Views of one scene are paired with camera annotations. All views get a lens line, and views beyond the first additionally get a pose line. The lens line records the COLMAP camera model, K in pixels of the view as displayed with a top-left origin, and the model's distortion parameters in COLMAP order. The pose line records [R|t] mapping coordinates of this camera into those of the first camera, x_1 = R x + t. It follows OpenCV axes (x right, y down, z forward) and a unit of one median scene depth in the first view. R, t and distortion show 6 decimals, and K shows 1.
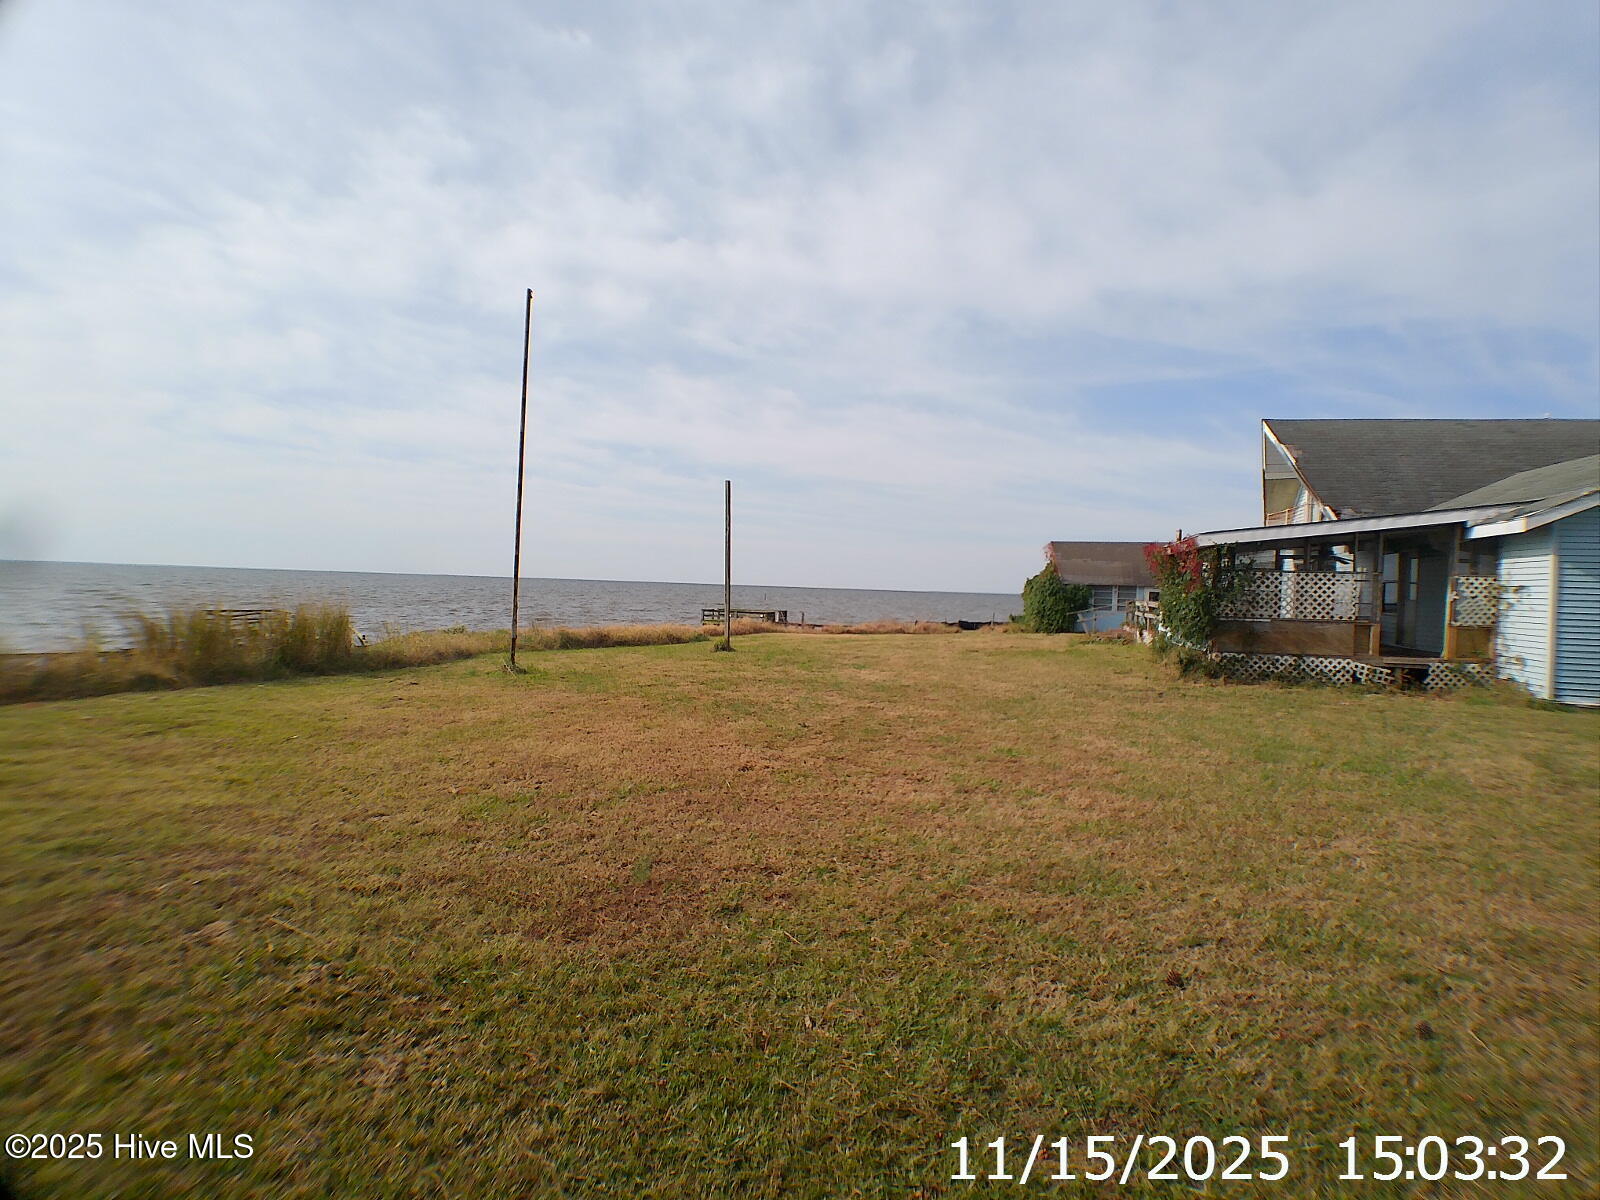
lens RADIAL K [[836.4, 0, 799.7], [0, 836.4, 597.0], [0, 0, 1]] dist [-0.023903, -0.000479]
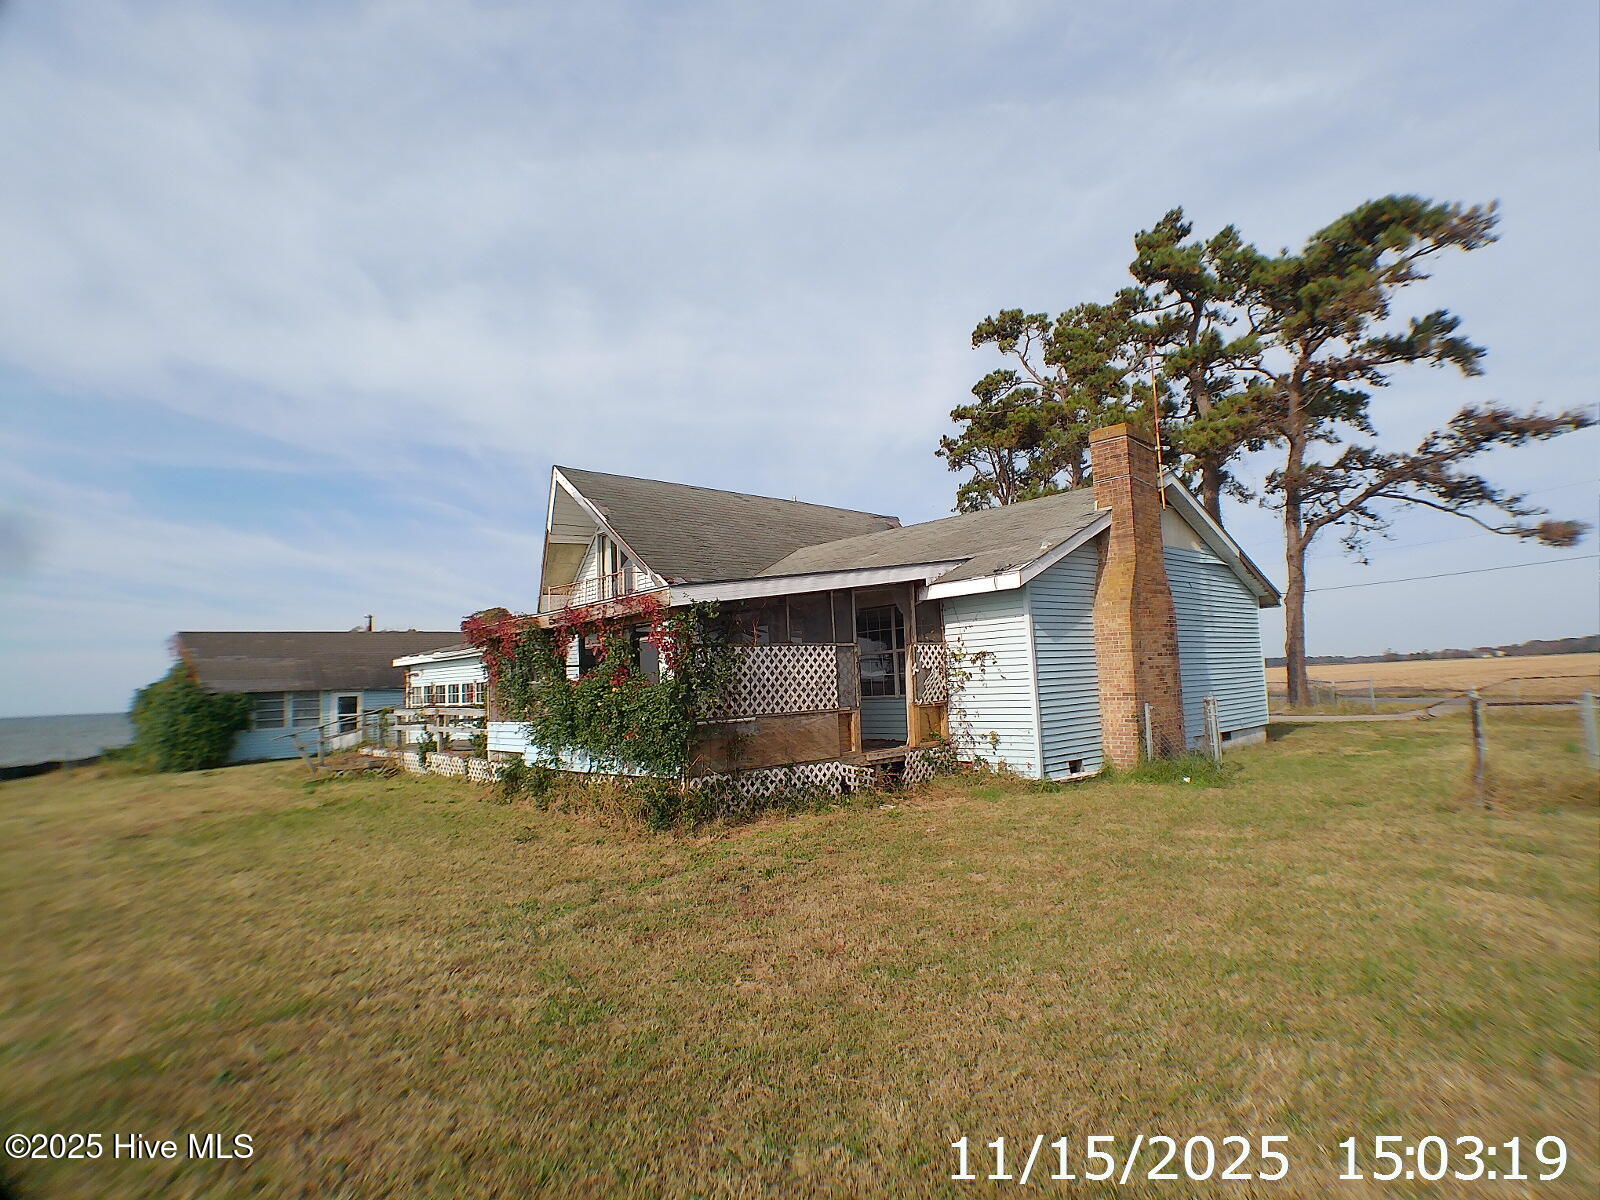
lens RADIAL K [[836.4, 0, 799.6], [0, 836.4, 593.0], [0, 0, 1]] dist [-0.023903, -0.000479]
pose [[0.538871, 0.035937, 0.841622, 0.016444], [0.070726, 0.993632, -0.087712, -0.010819], [-0.839414, 0.106790, 0.532898, 0.612115]]
